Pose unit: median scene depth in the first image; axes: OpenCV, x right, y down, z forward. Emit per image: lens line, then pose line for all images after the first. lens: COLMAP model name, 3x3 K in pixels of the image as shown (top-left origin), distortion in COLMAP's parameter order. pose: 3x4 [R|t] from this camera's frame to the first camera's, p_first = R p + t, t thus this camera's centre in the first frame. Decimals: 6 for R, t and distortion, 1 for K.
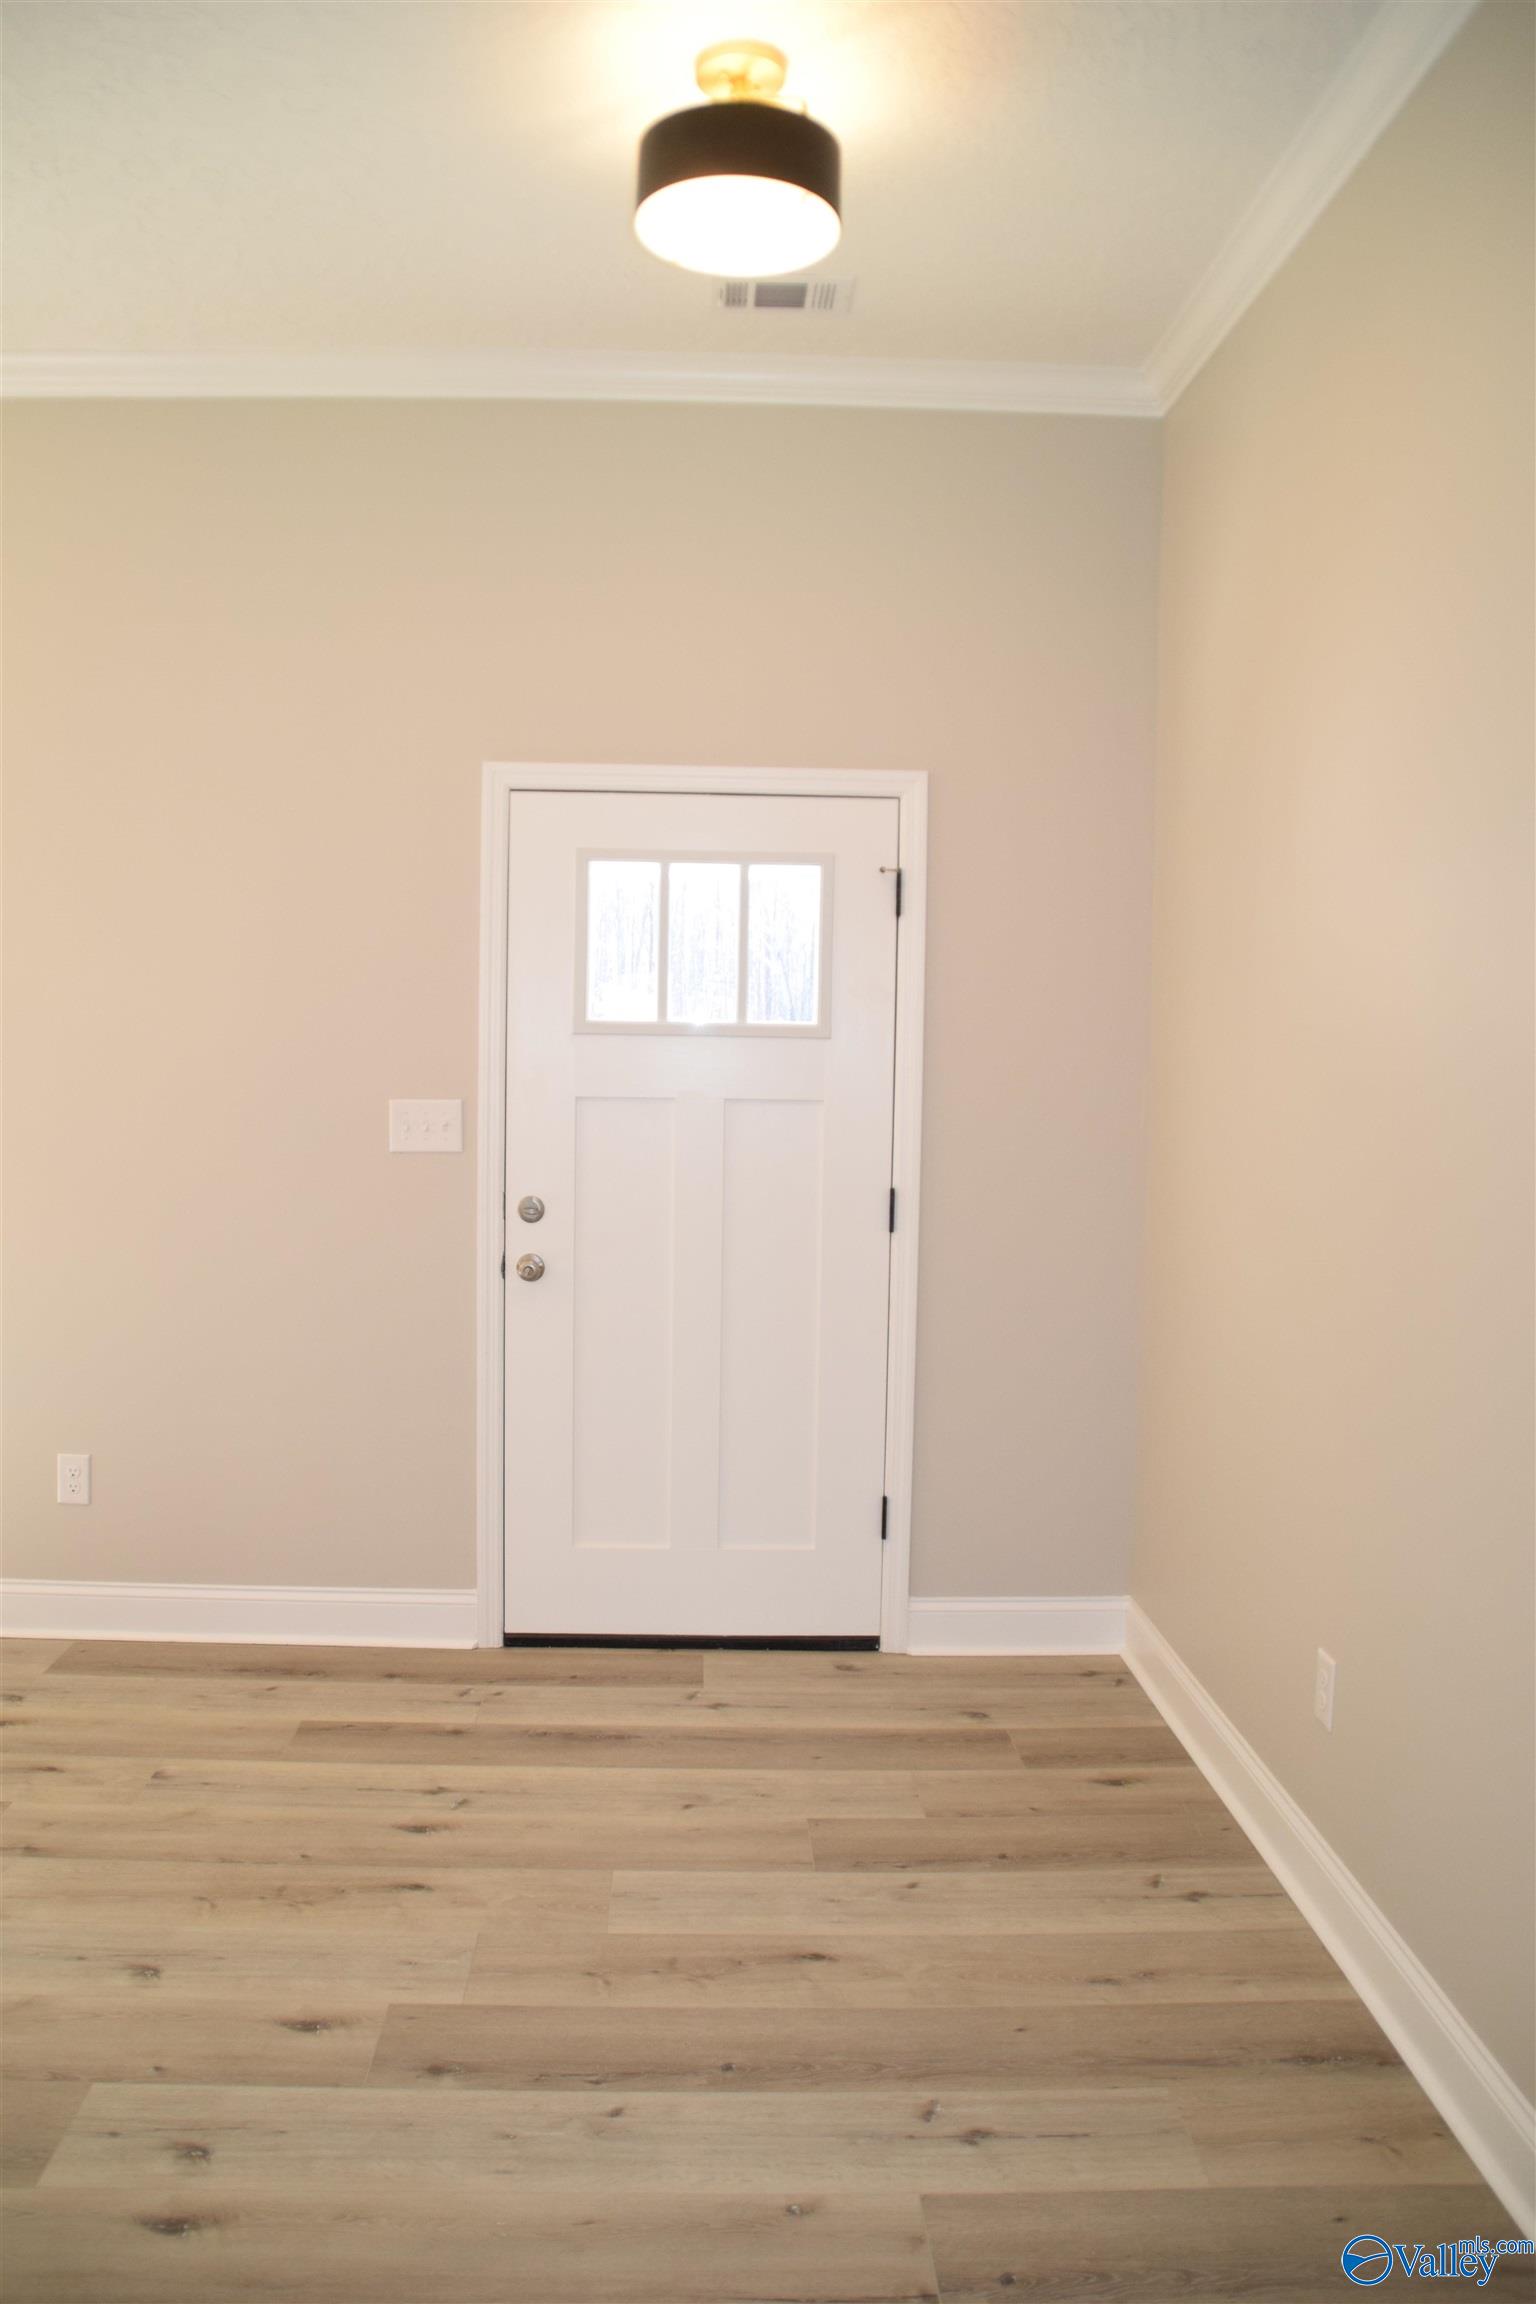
lens RADIAL K [[1811.9, 0, 768.0], [0, 1811.9, 1152.0], [0, 0, 1]] dist [-0.160511, 0.110055]
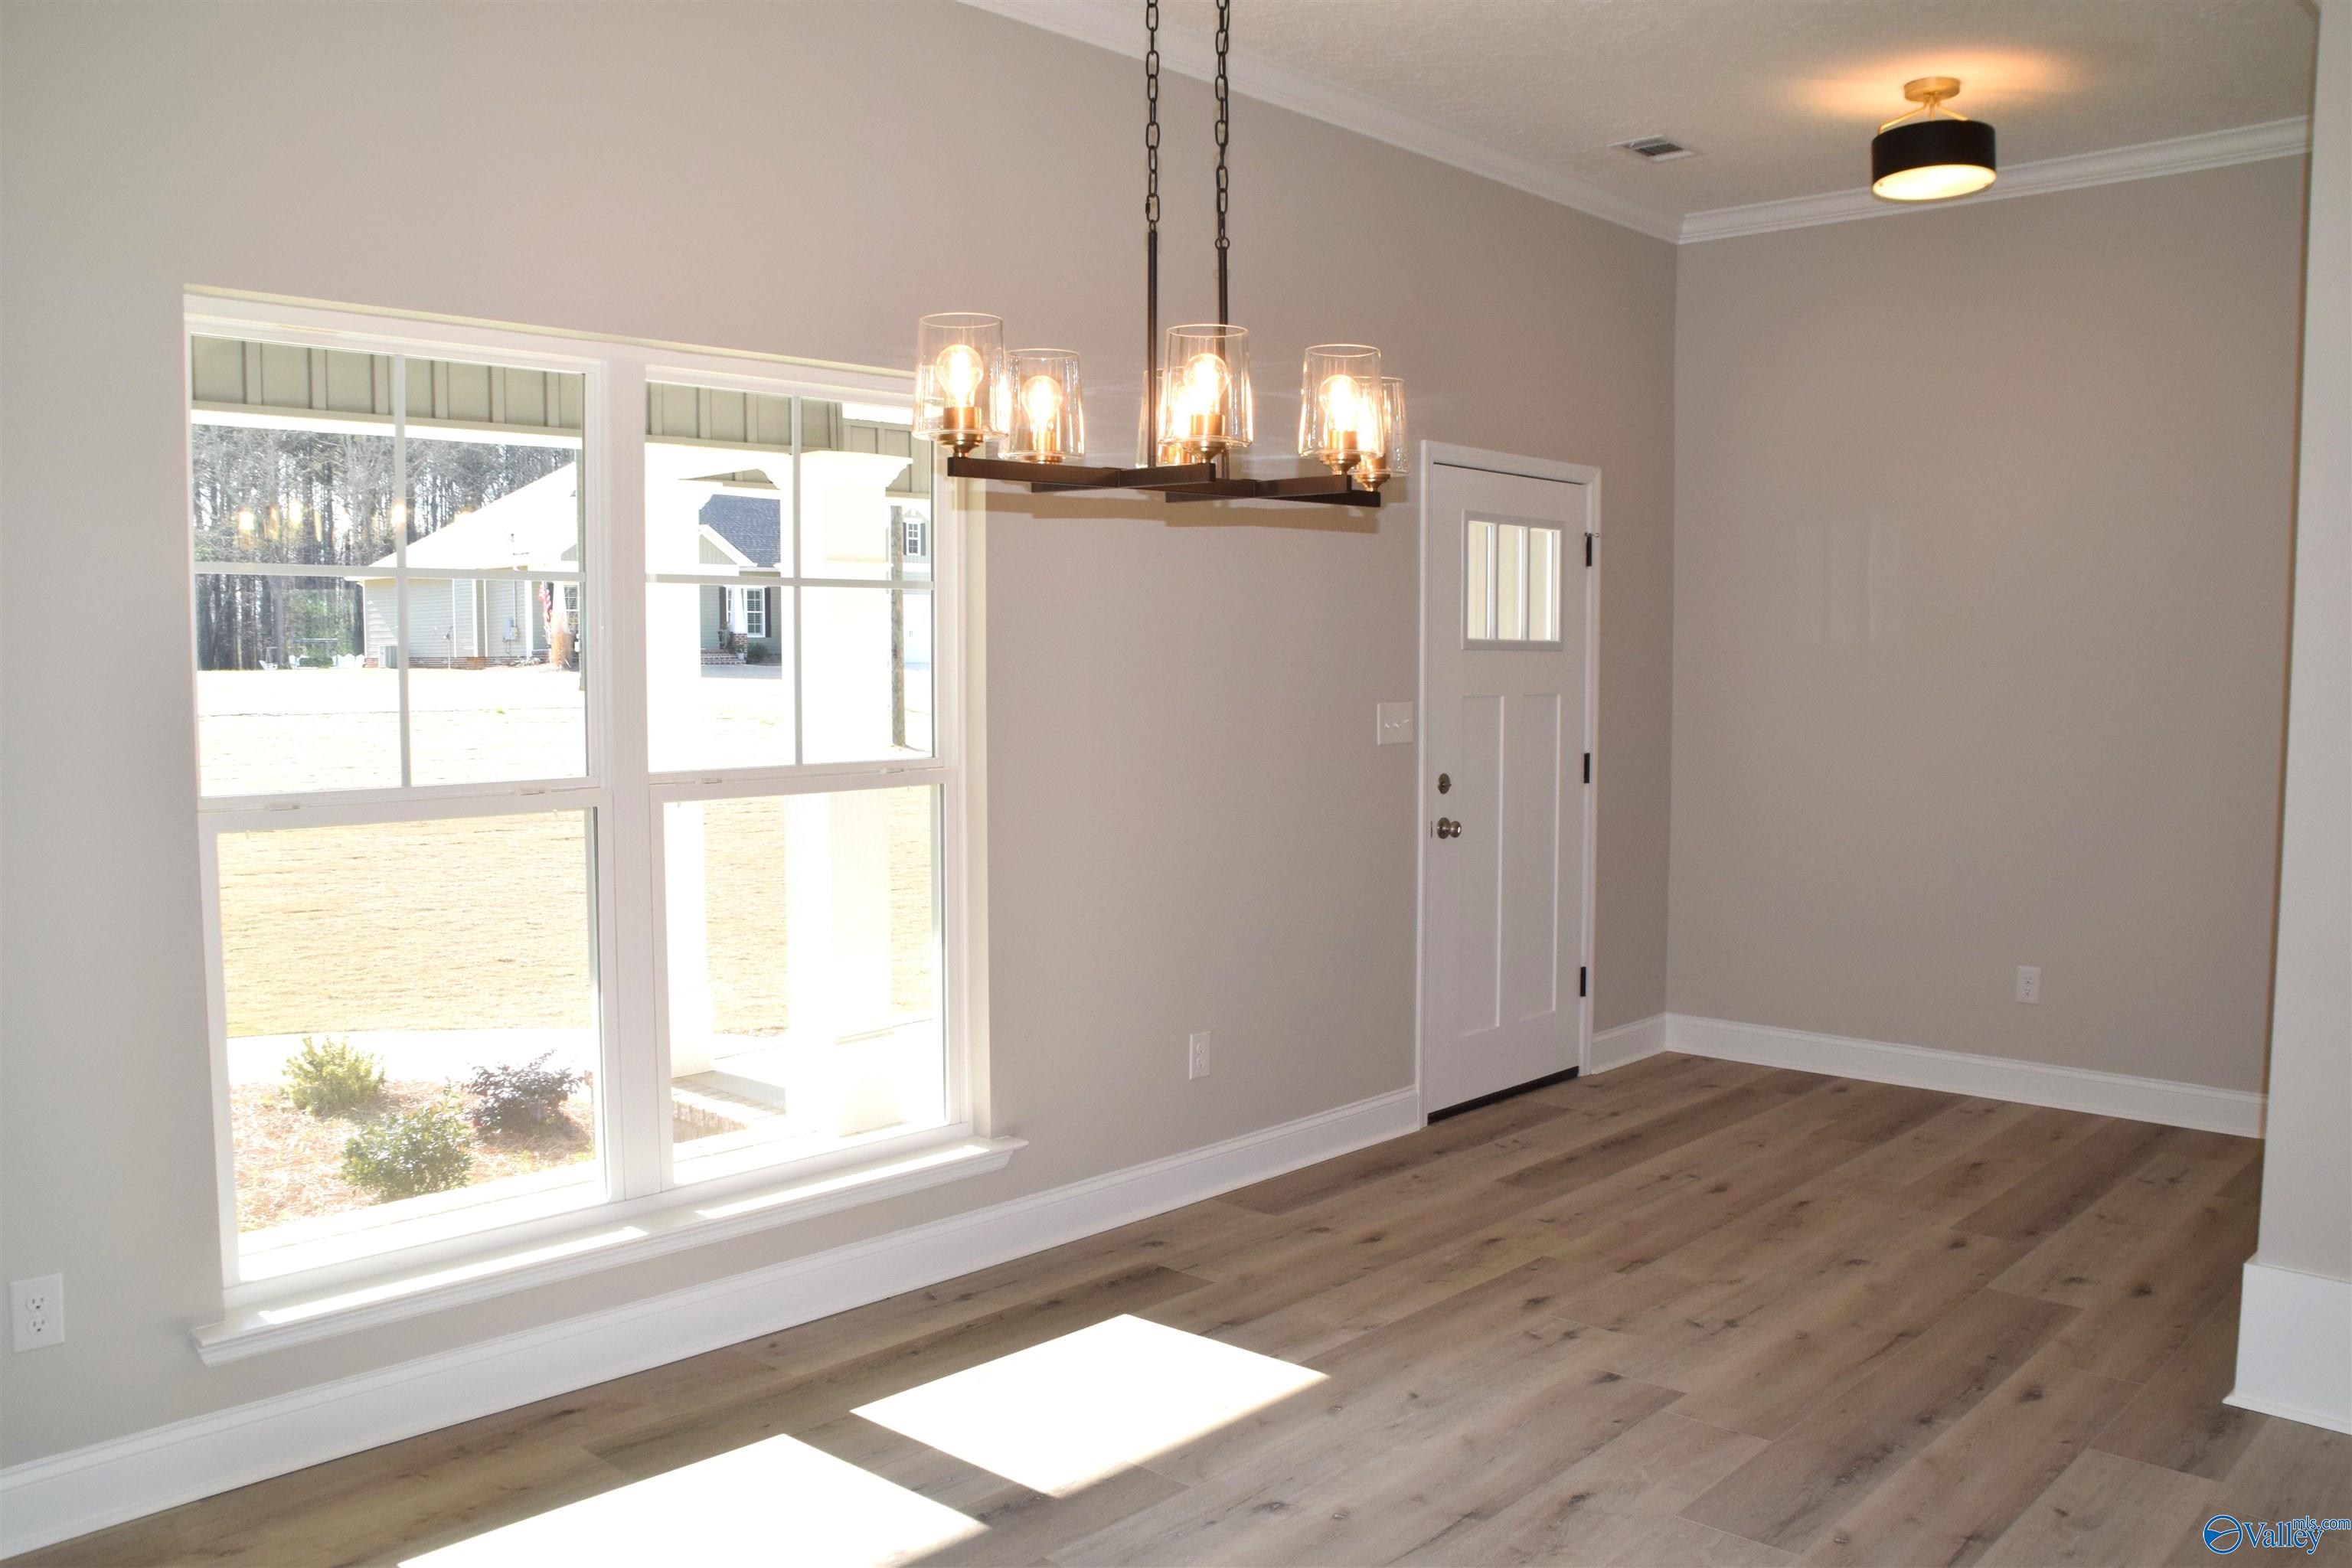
lens RADIAL K [[1849.6, 0, 1168.5], [0, 1849.6, 807.5], [0, 0, 1]] dist [-0.160511, 0.110055]
pose [[0.709874, -0.075580, 0.700261, -1.372164], [0.058616, 0.997116, 0.048199, -0.030684], [-0.701885, 0.006831, 0.712257, 0.212227]]
